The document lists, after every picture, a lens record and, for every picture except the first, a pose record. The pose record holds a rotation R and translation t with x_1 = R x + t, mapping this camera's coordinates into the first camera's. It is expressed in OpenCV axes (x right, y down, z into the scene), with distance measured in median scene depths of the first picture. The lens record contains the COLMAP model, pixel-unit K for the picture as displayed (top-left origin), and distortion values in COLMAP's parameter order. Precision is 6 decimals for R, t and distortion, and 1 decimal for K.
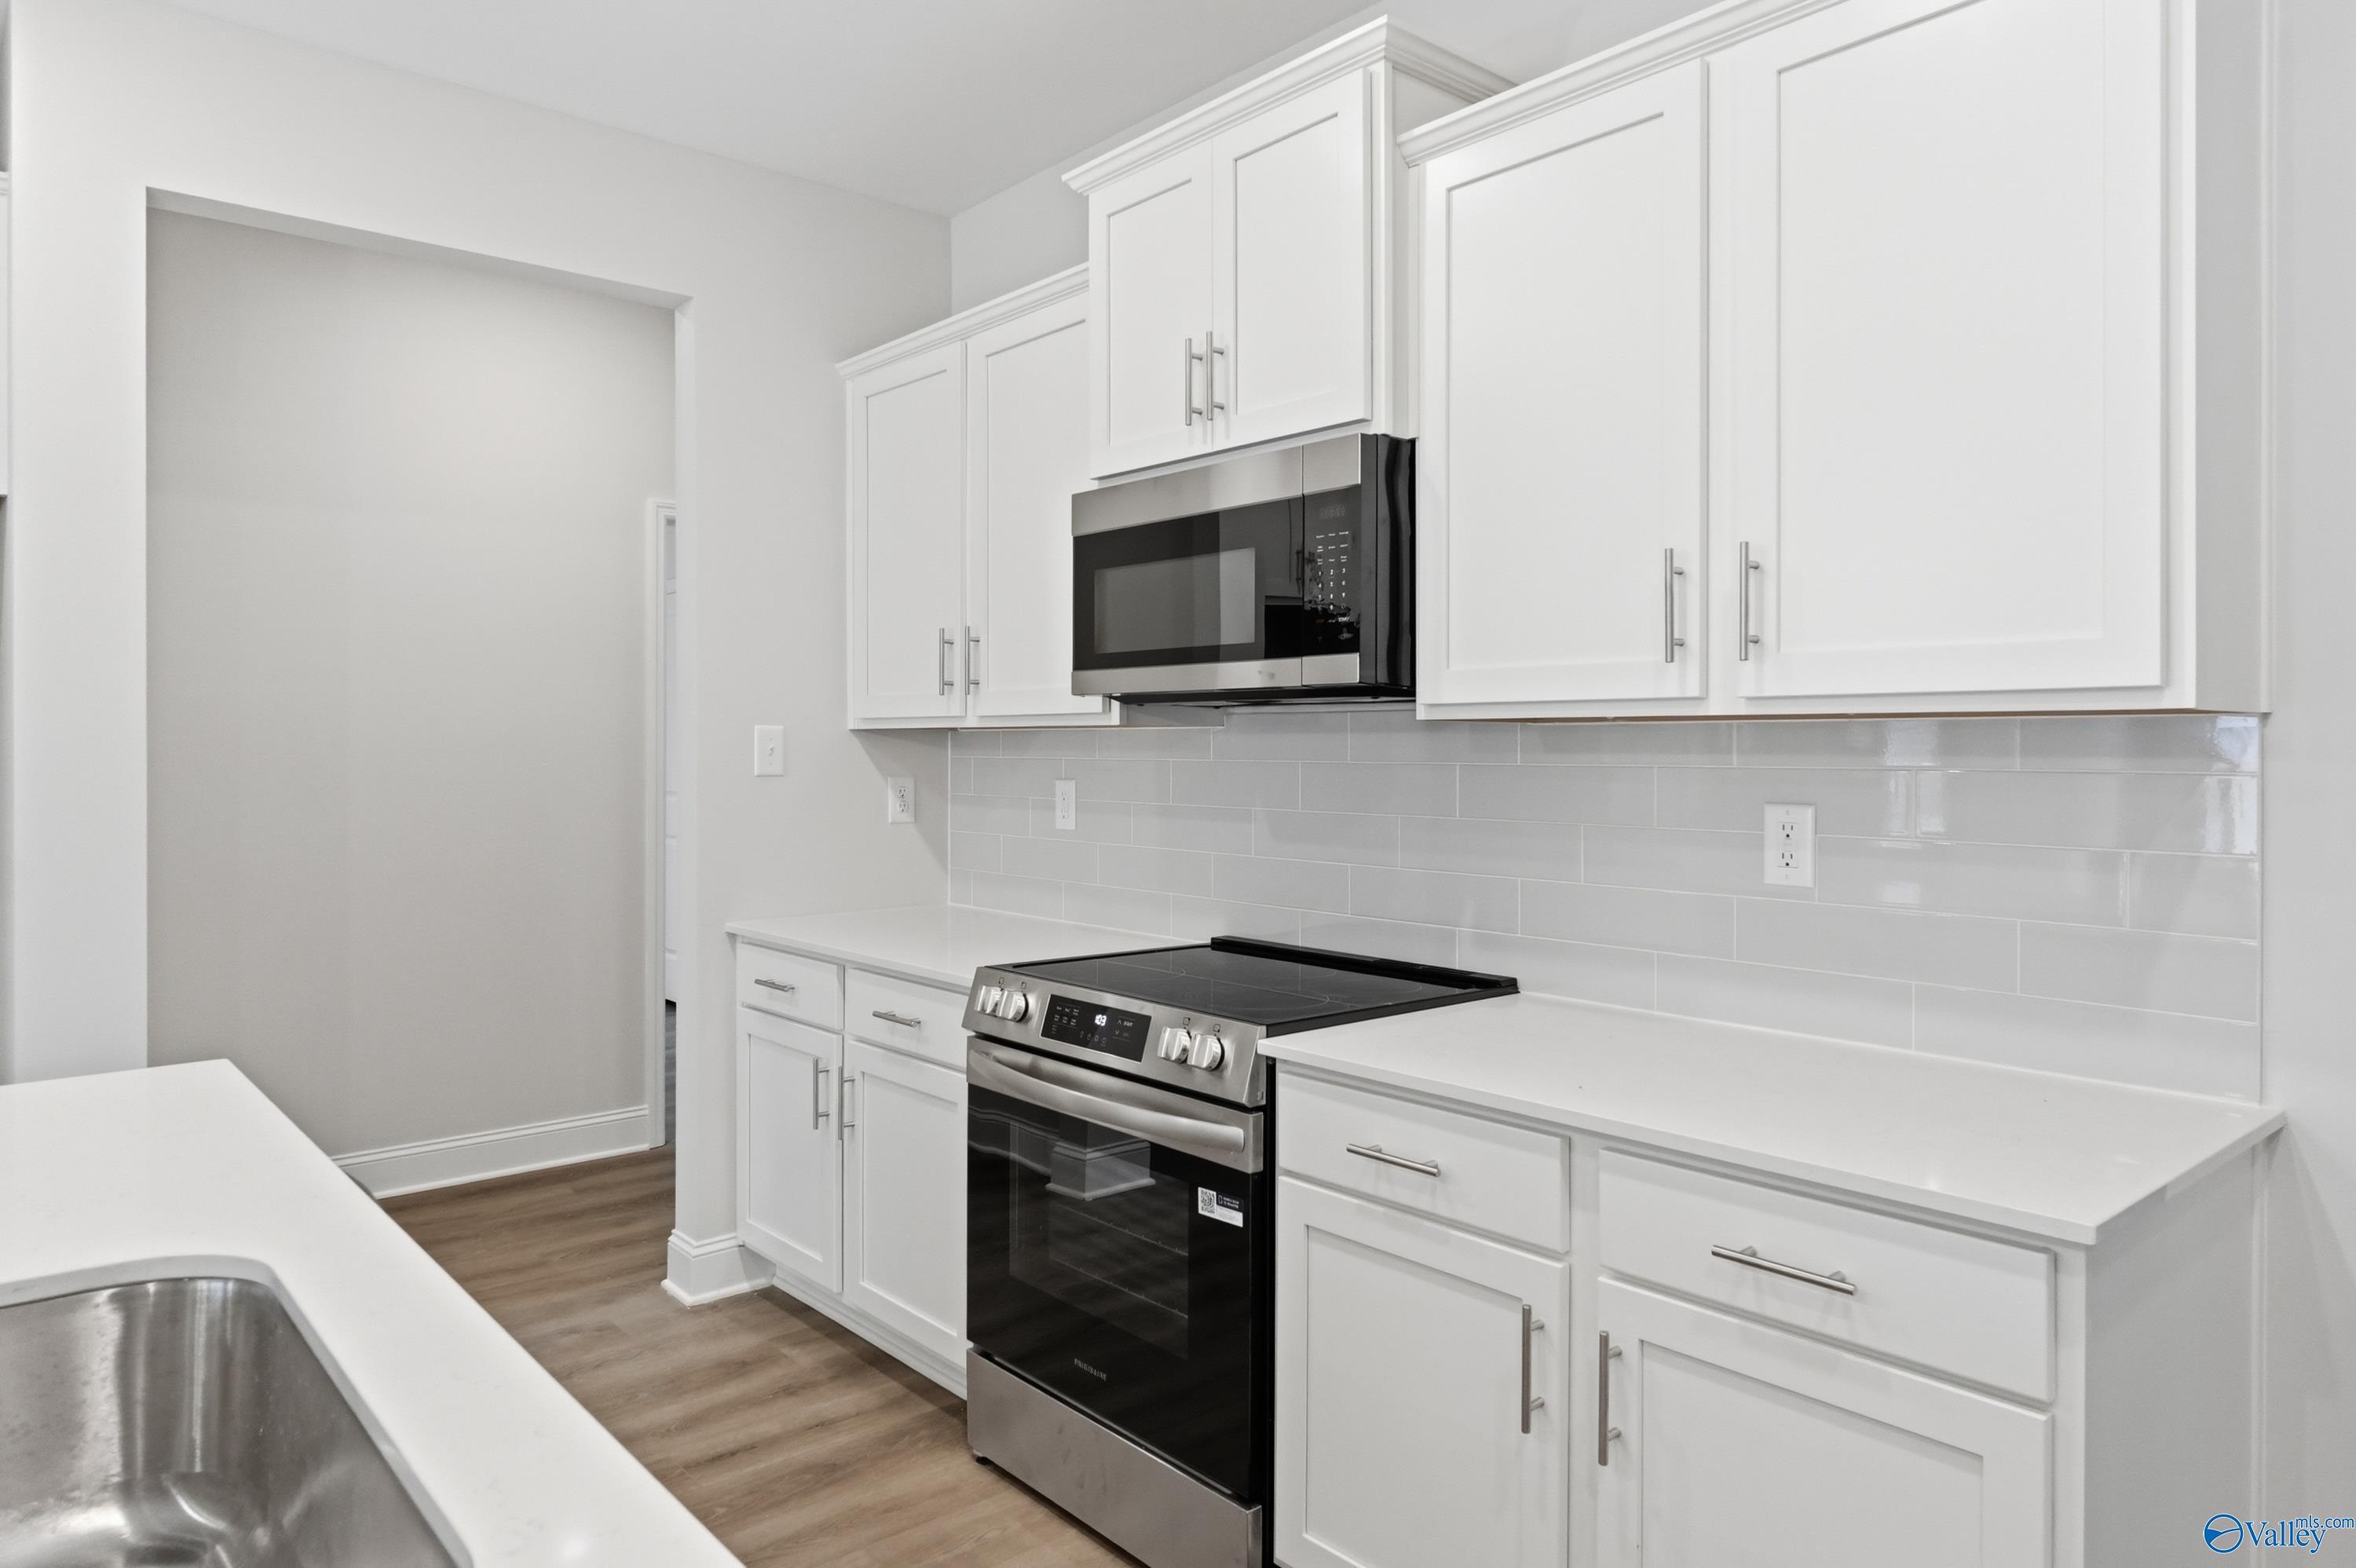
lens RADIAL K [[1488.8, 0, 1181.1], [0, 1488.8, 754.4], [0, 0, 1]] dist [-0.001229, 0.000245]
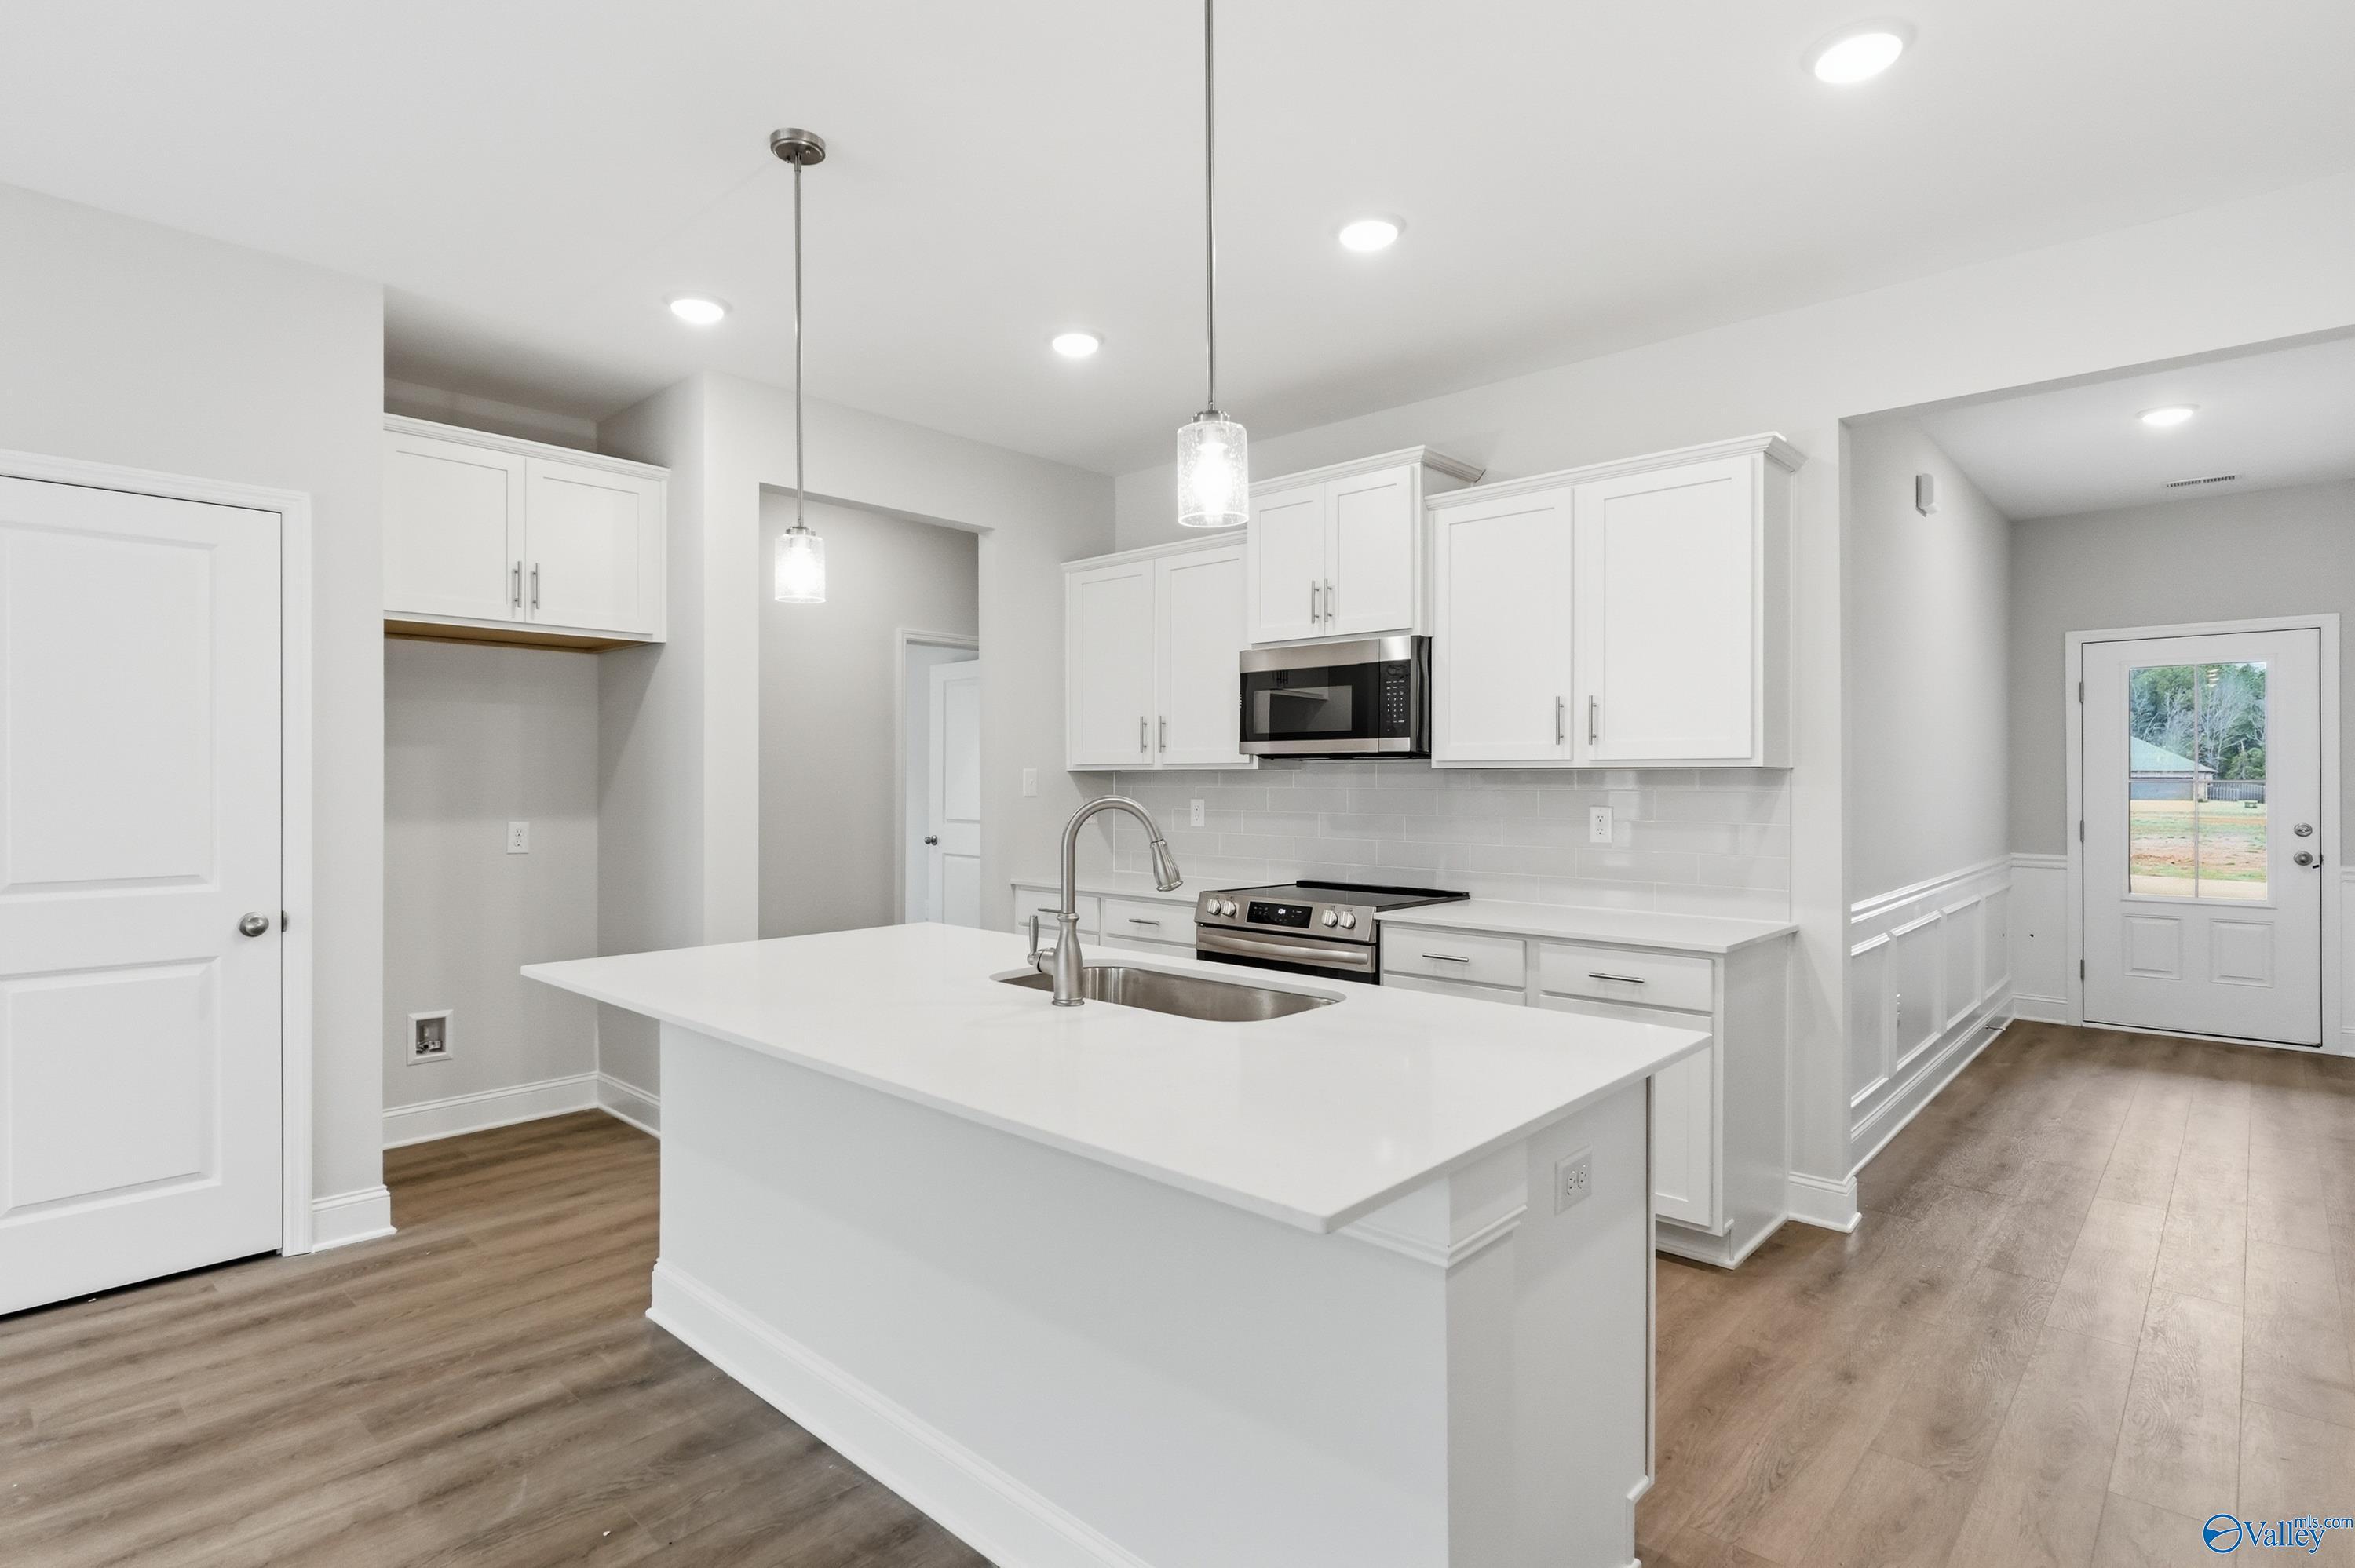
lens RADIAL K [[1188.3, 0, 1192.5], [0, 1188.3, 787.1], [0, 0, 1]] dist [0.001079, 0.000935]
pose [[0.992347, 0.003379, 0.123436, -0.393262], [-0.002982, 0.999990, -0.003397, 0.011078], [-0.123447, 0.003003, 0.992347, -0.652239]]
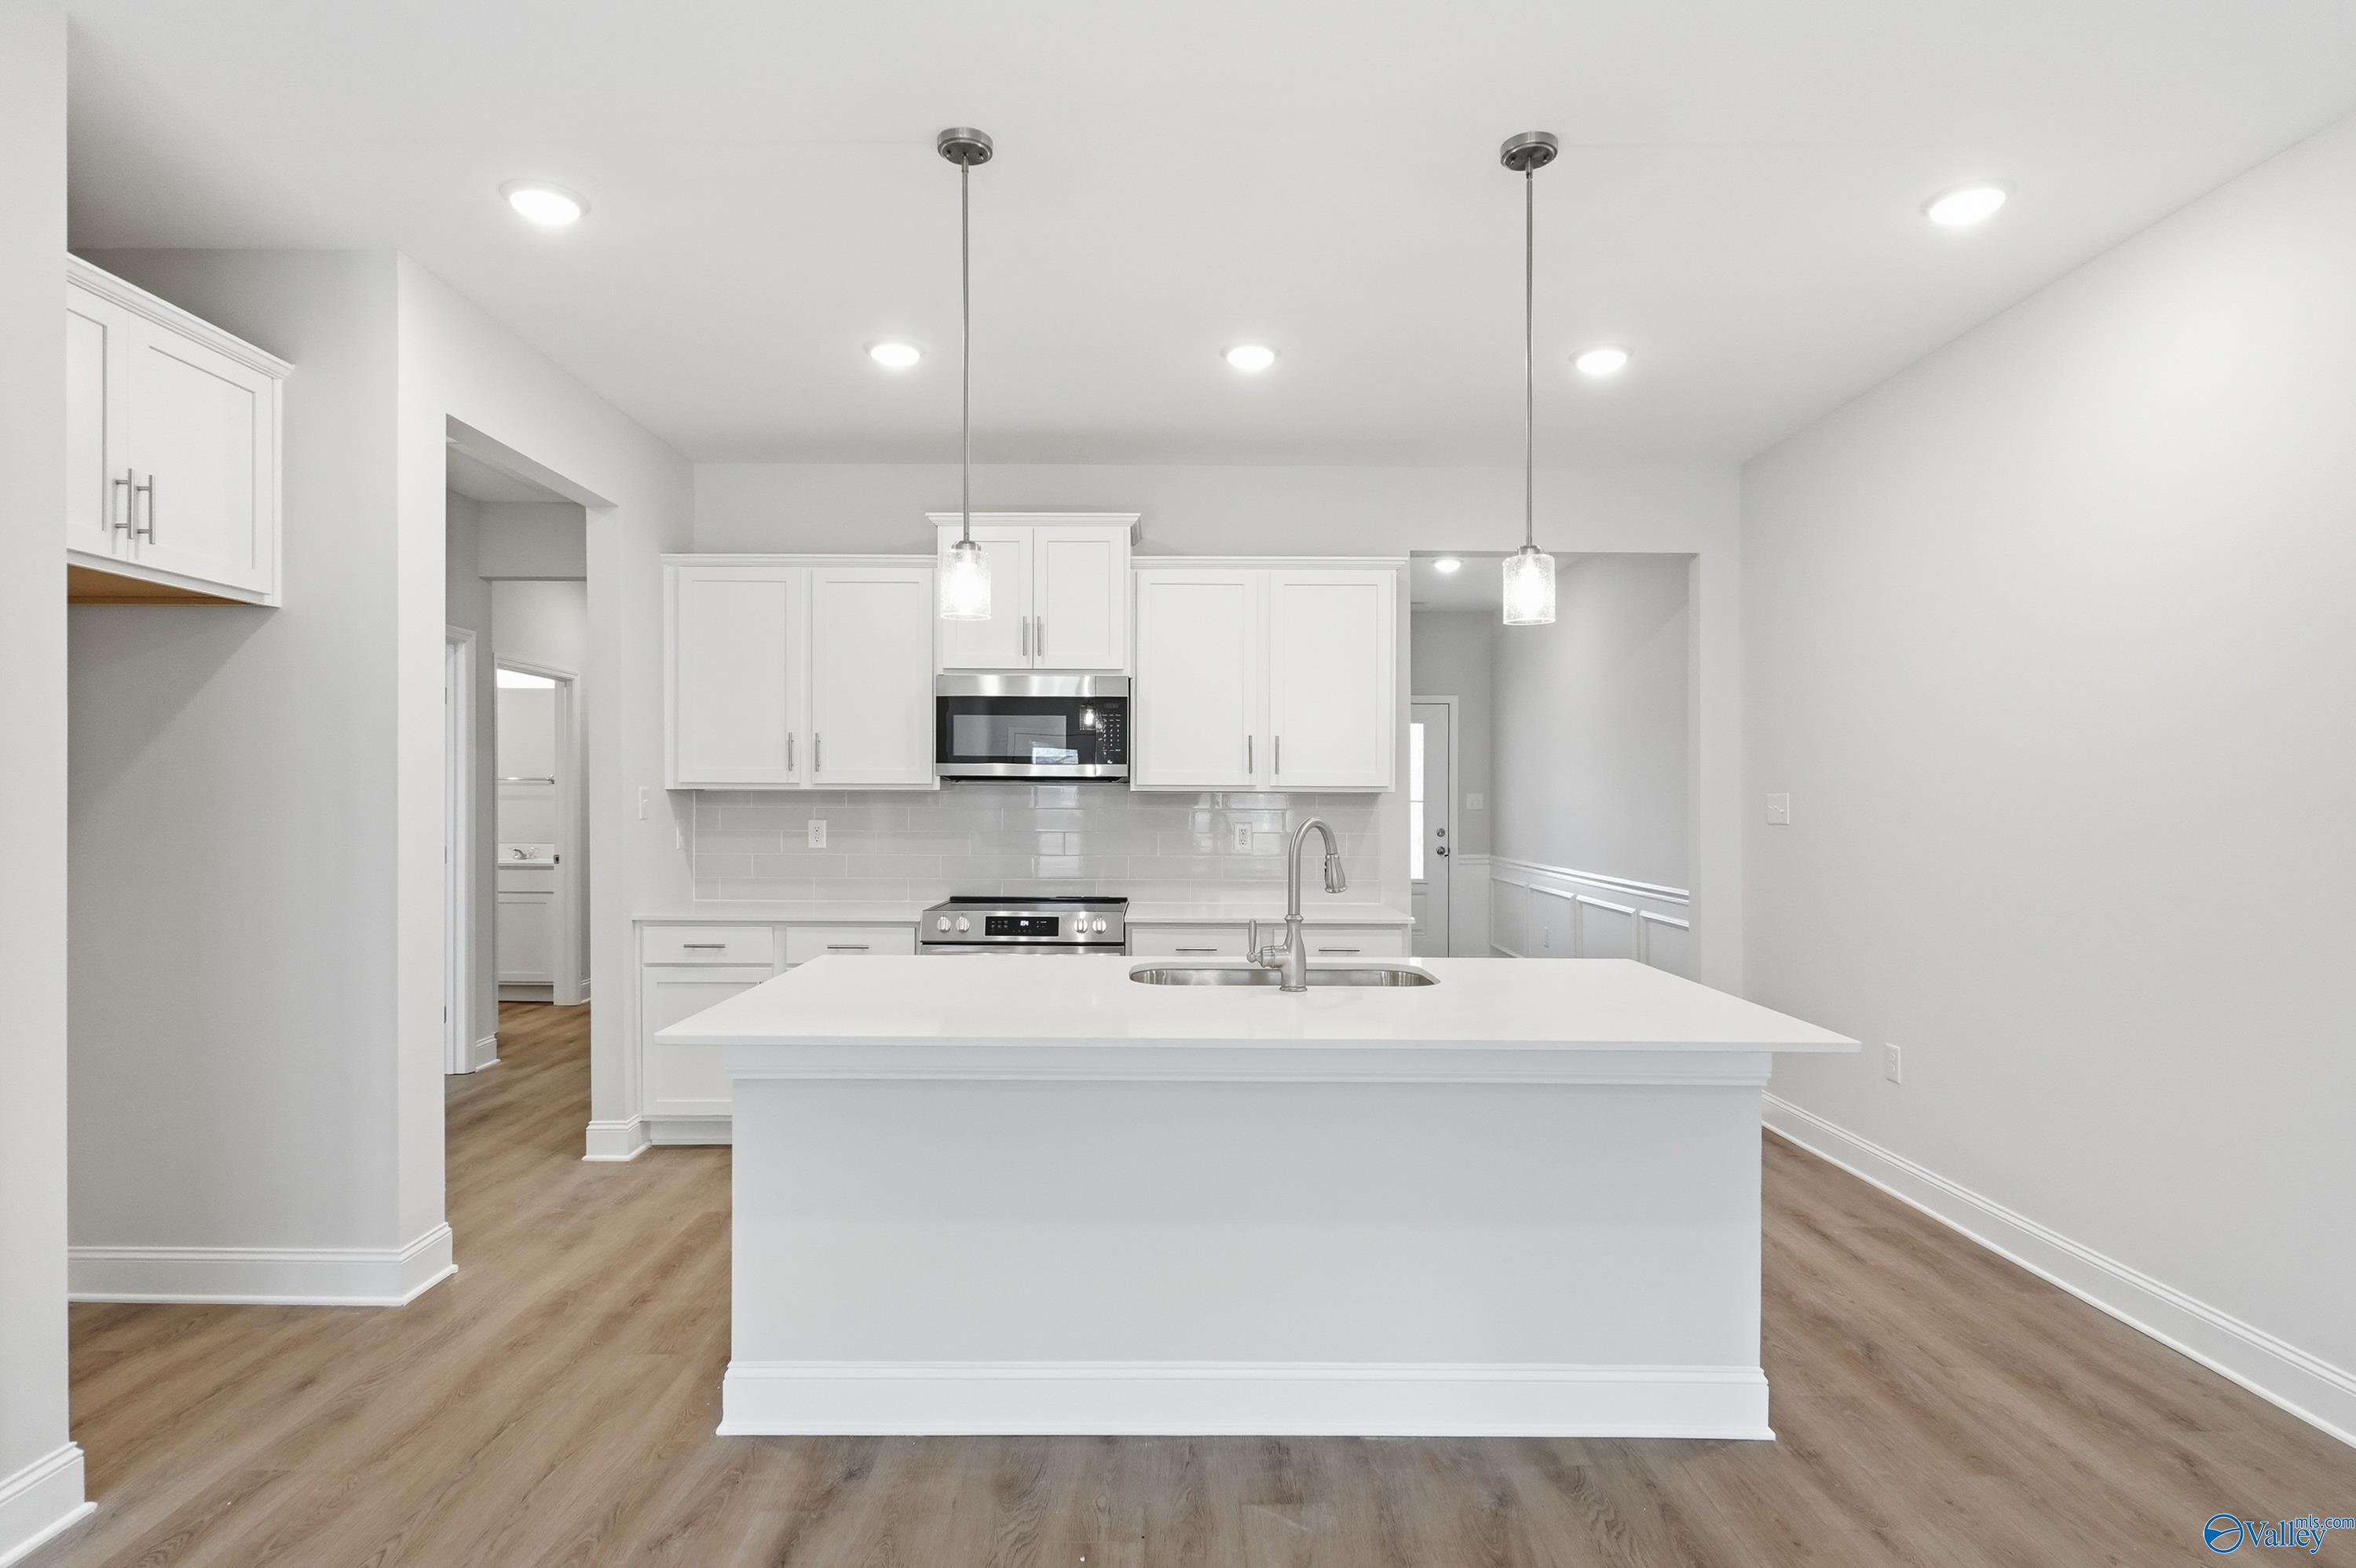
lens RADIAL K [[1188.8, 0, 1209.9], [0, 1188.8, 817.7], [0, 0, 1]] dist [0.001079, 0.000935]
pose [[0.637327, -0.006543, 0.770566, -1.289448], [0.000759, 0.999969, 0.007863, 0.005692], [-0.770593, -0.004427, 0.637312, -0.367710]]
